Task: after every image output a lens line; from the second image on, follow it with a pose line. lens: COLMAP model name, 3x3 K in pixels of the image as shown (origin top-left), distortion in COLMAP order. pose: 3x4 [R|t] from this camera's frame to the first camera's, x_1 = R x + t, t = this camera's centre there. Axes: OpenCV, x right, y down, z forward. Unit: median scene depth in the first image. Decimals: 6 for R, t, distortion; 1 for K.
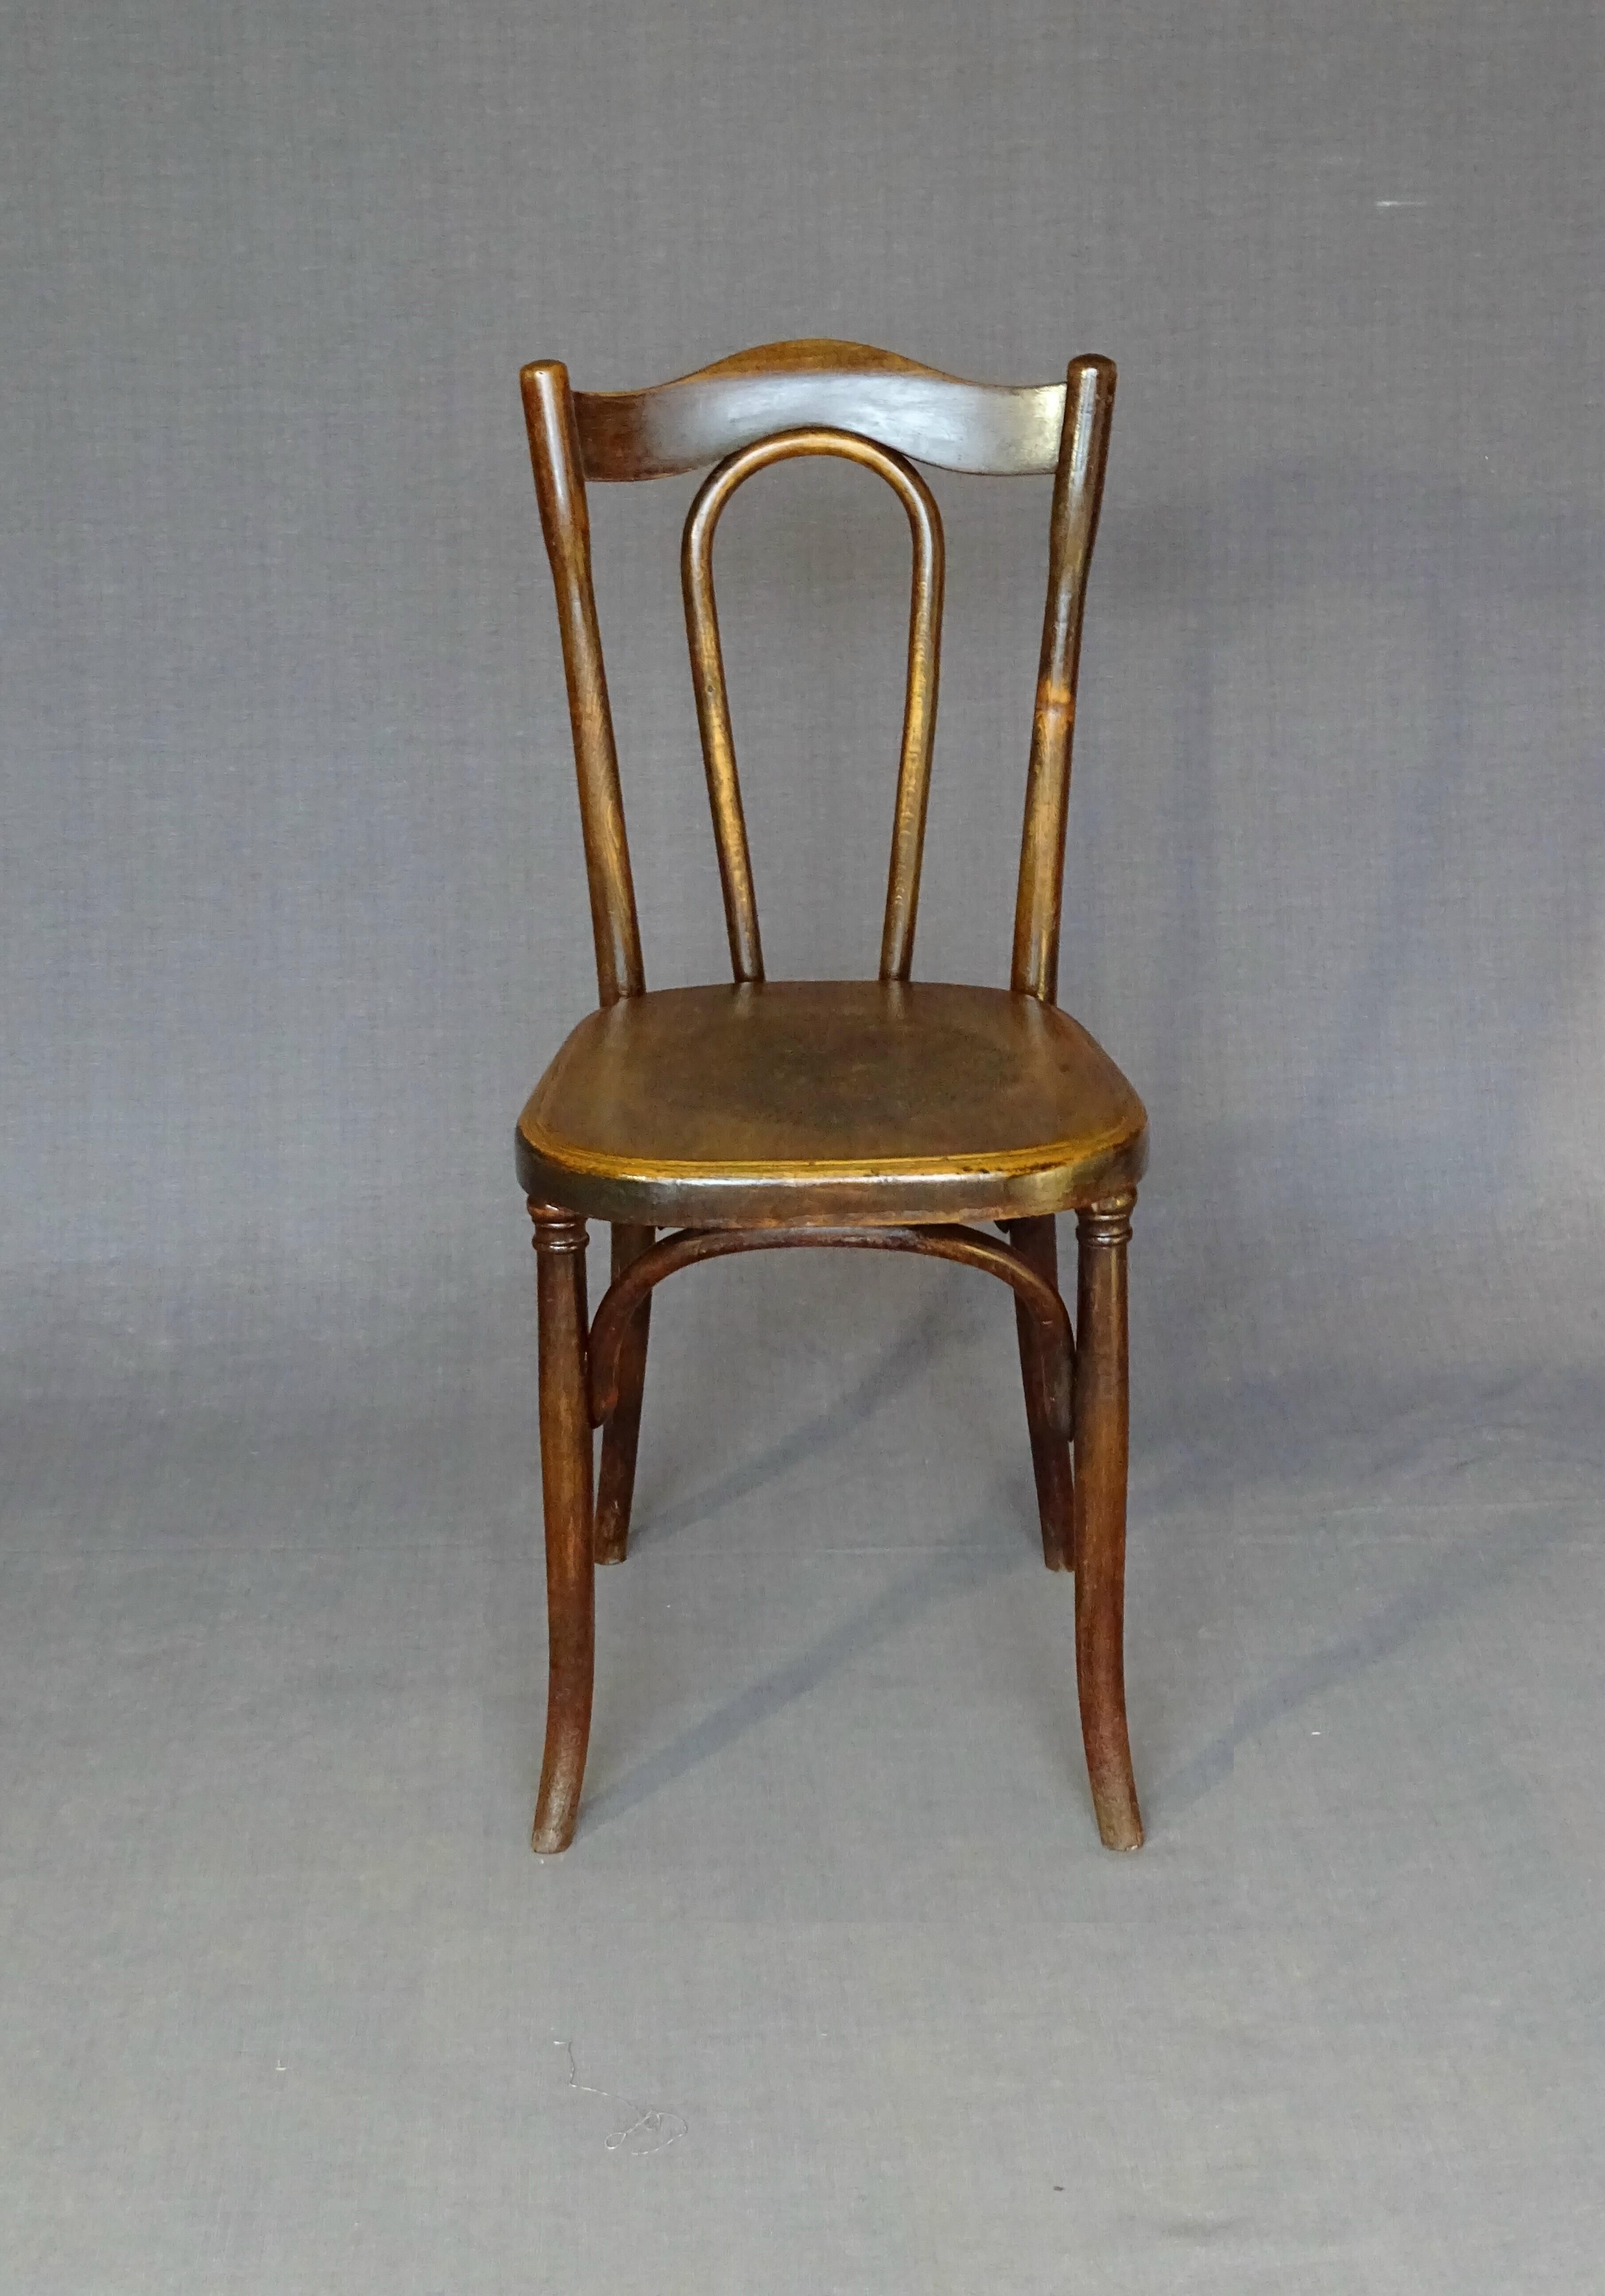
lens RADIAL K [[3664.4, 0, 738.5], [0, 3664.4, 1154.3], [0, 0, 1]] dist [0.017005, 0.031744]
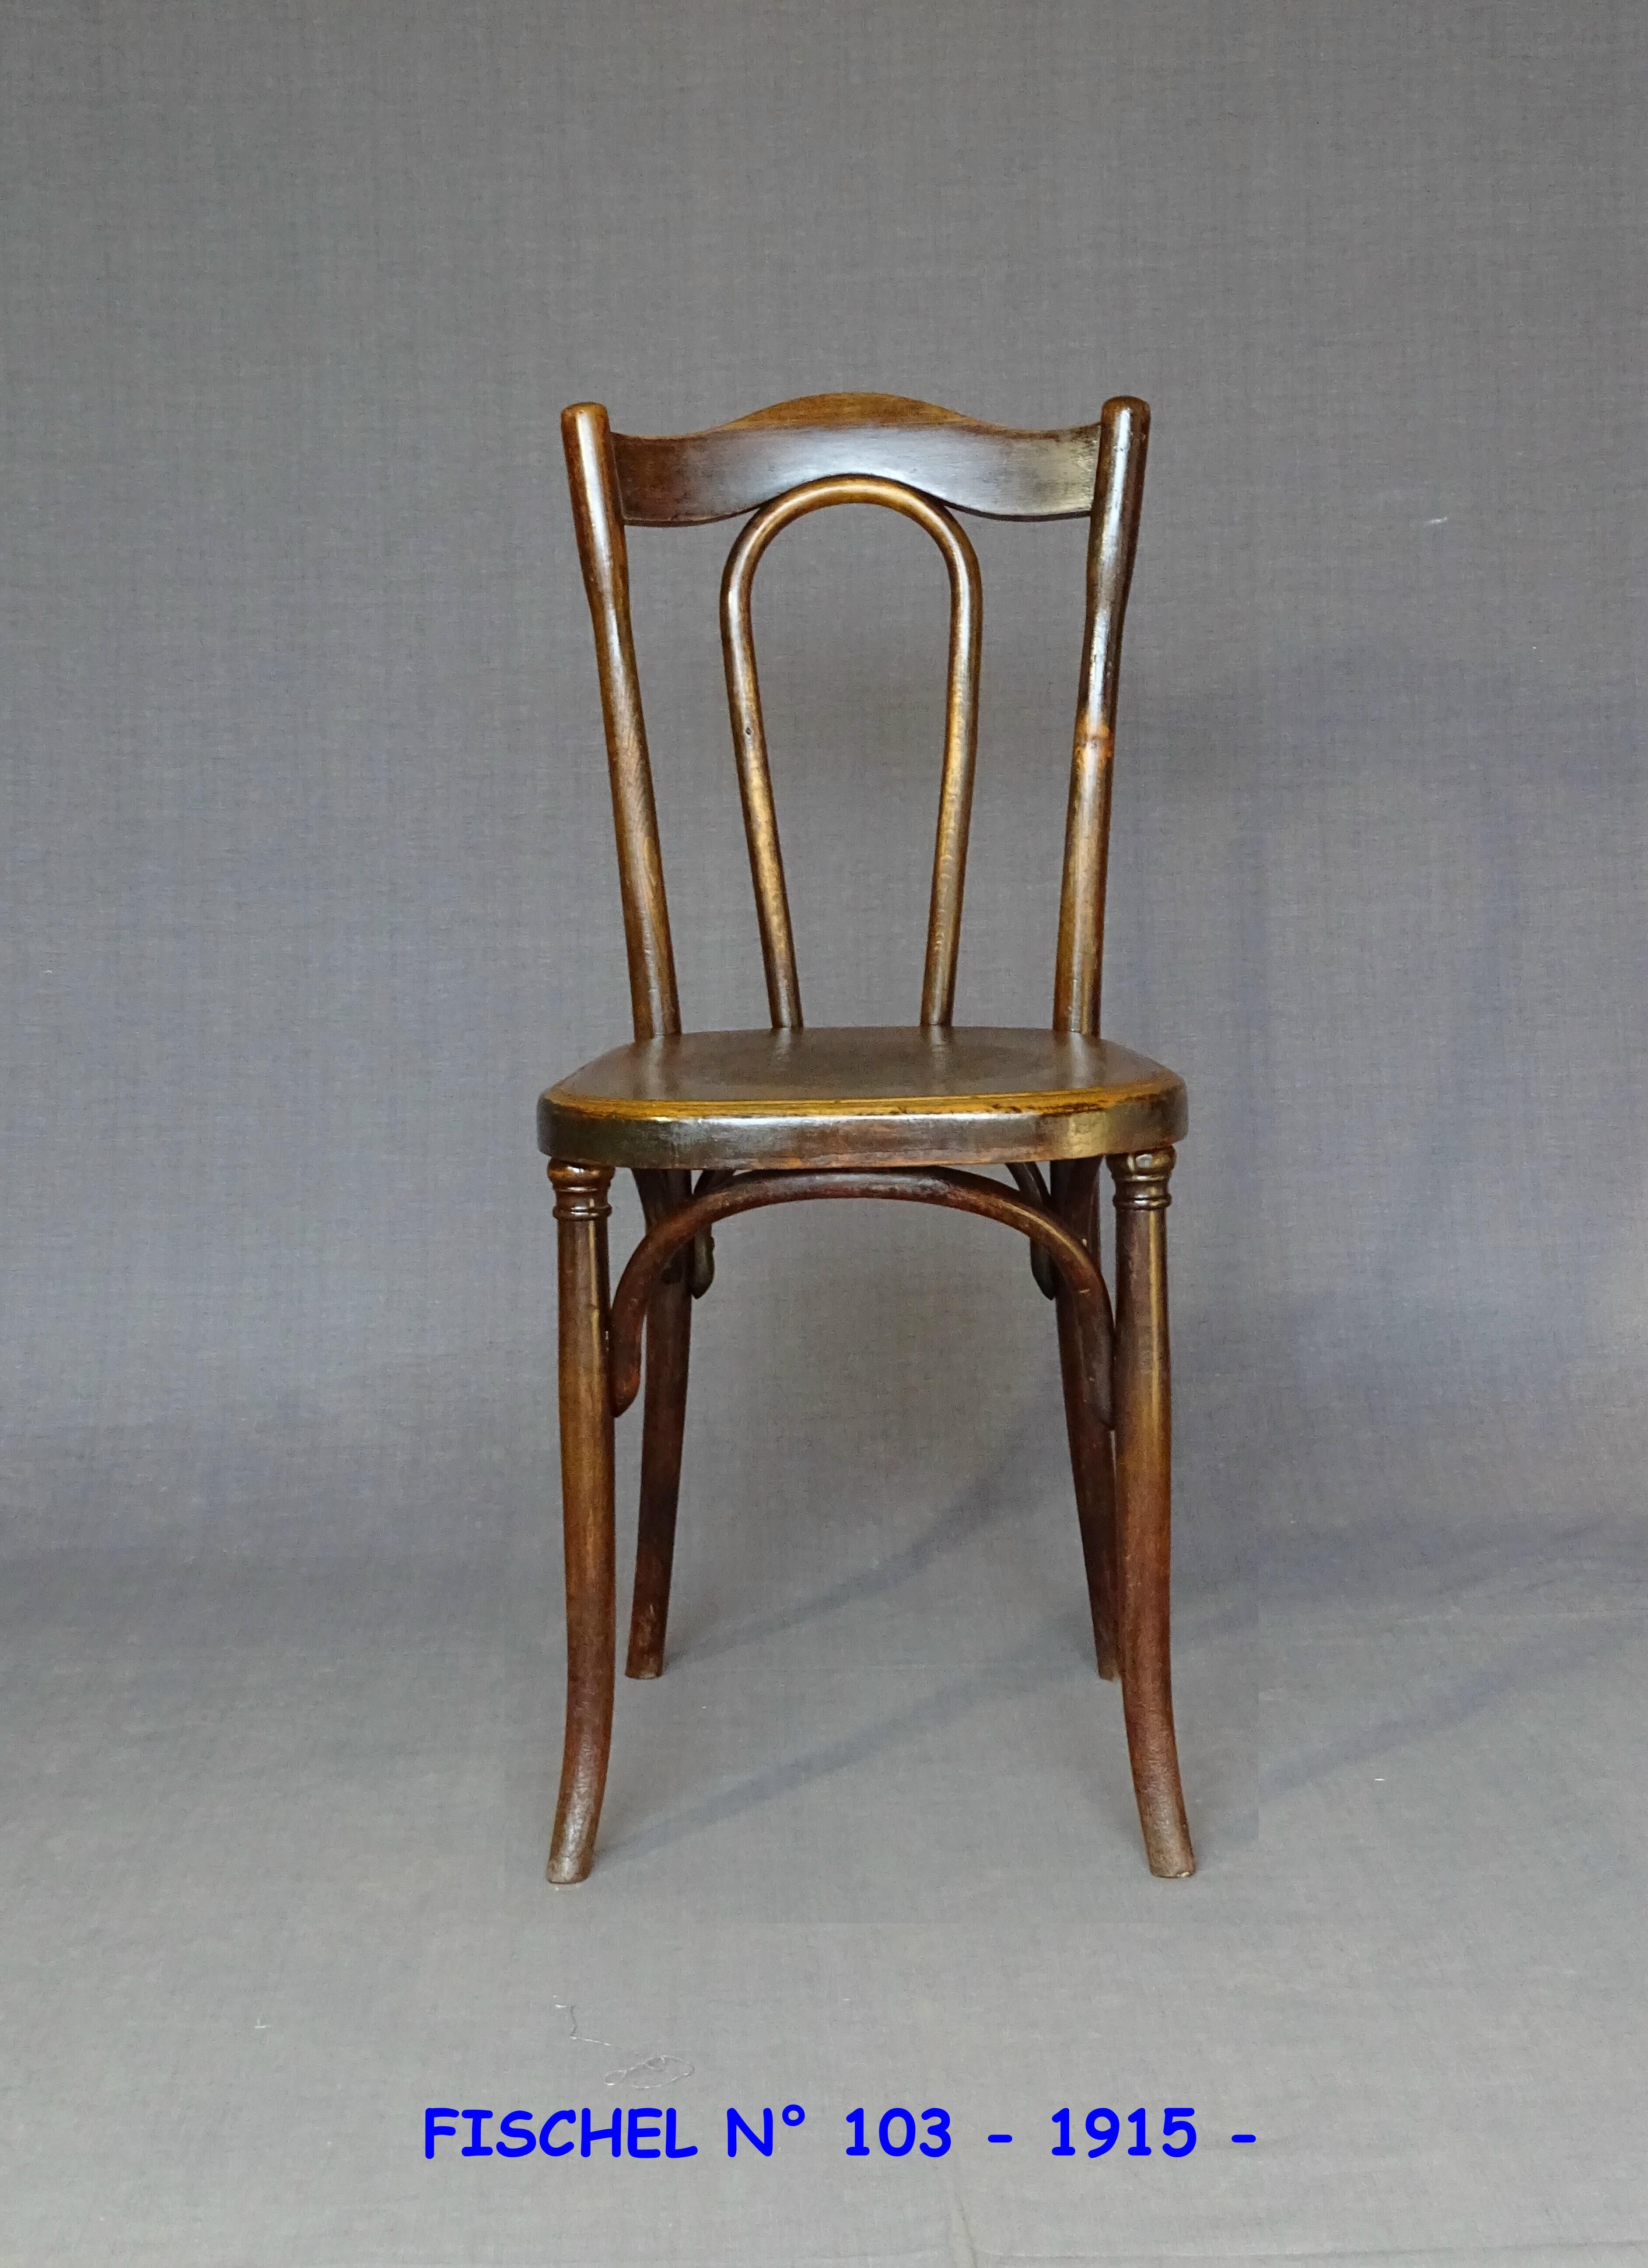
lens RADIAL K [[3628.6, 0, 808.4], [0, 3628.6, 1148.2], [0, 0, 1]] dist [0.025640, 0.037695]
pose [[0.999942, 0.001807, -0.010602, 0.019233], [-0.003588, 0.985371, -0.170384, 0.152626], [0.010139, 0.170412, 0.985321, 0.045585]]
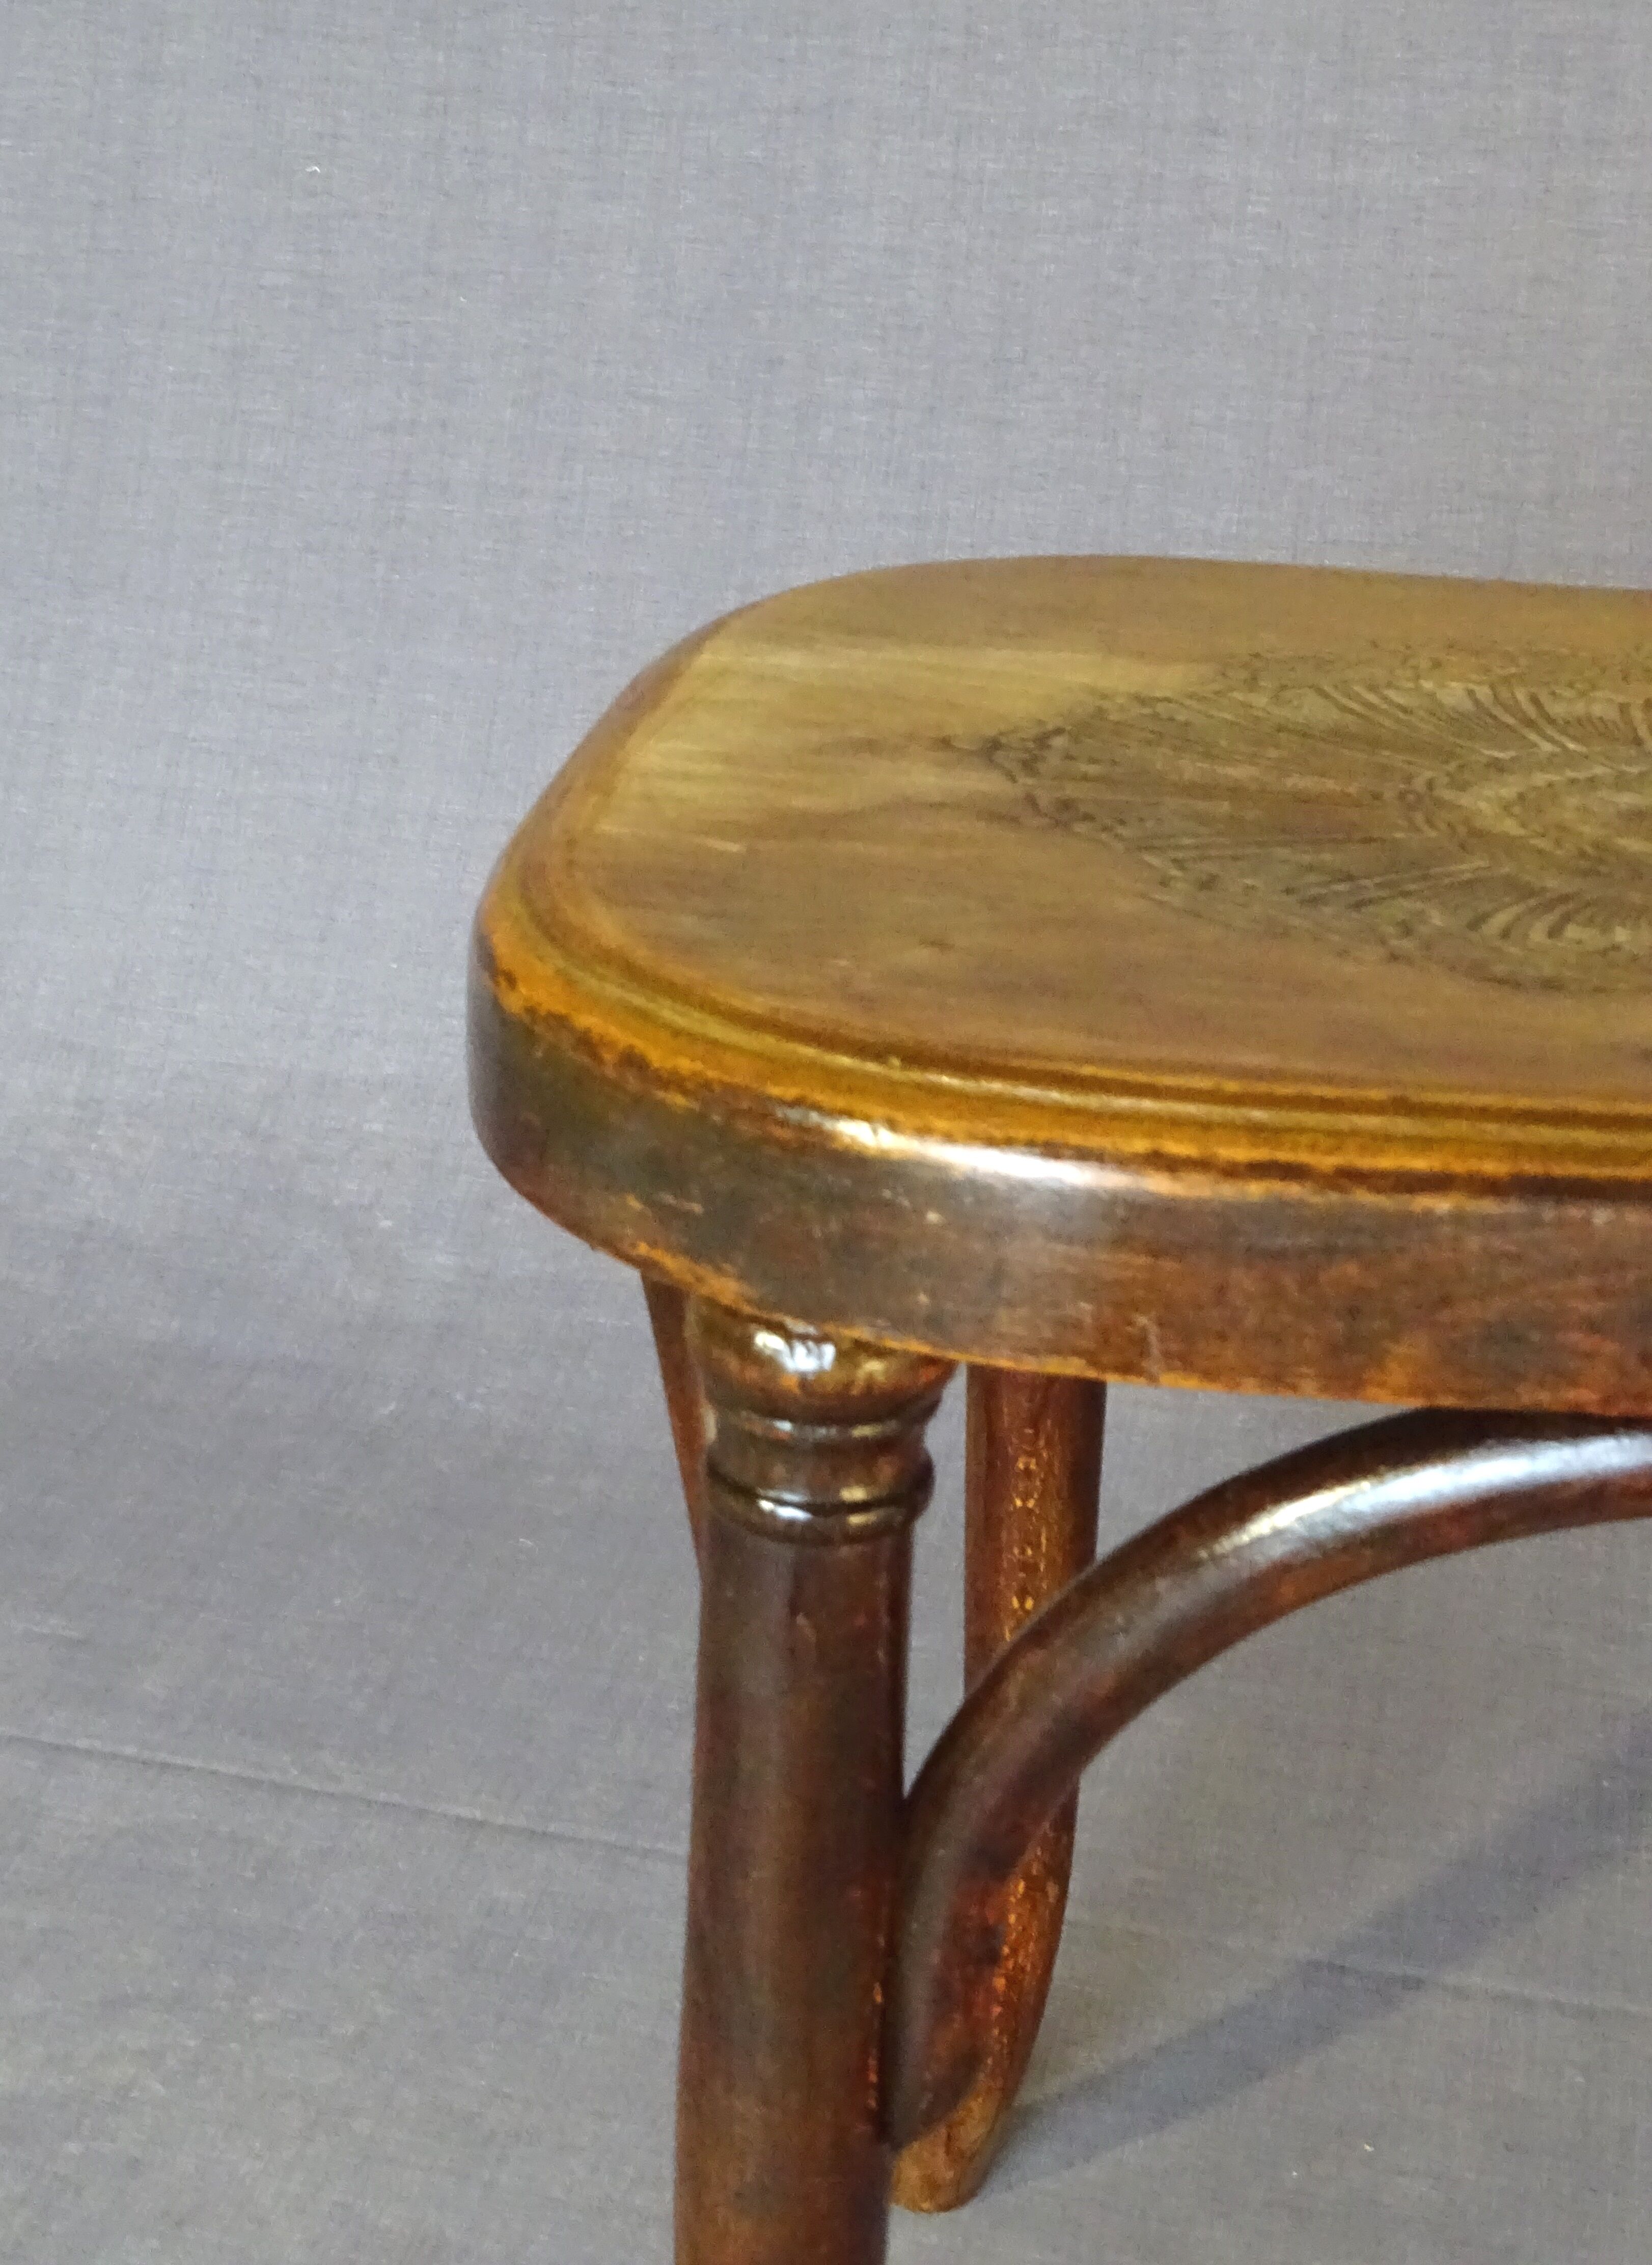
lens RADIAL K [[3215.0, 0, 826.0], [0, 3215.0, 1132.5], [0, 0, 1]] dist [-0.002109, 0.062619]
pose [[0.970125, 0.127361, -0.206484, -0.024350], [-0.117796, 0.991341, 0.058023, 0.004353], [0.212086, -0.031967, 0.976728, 0.732218]]
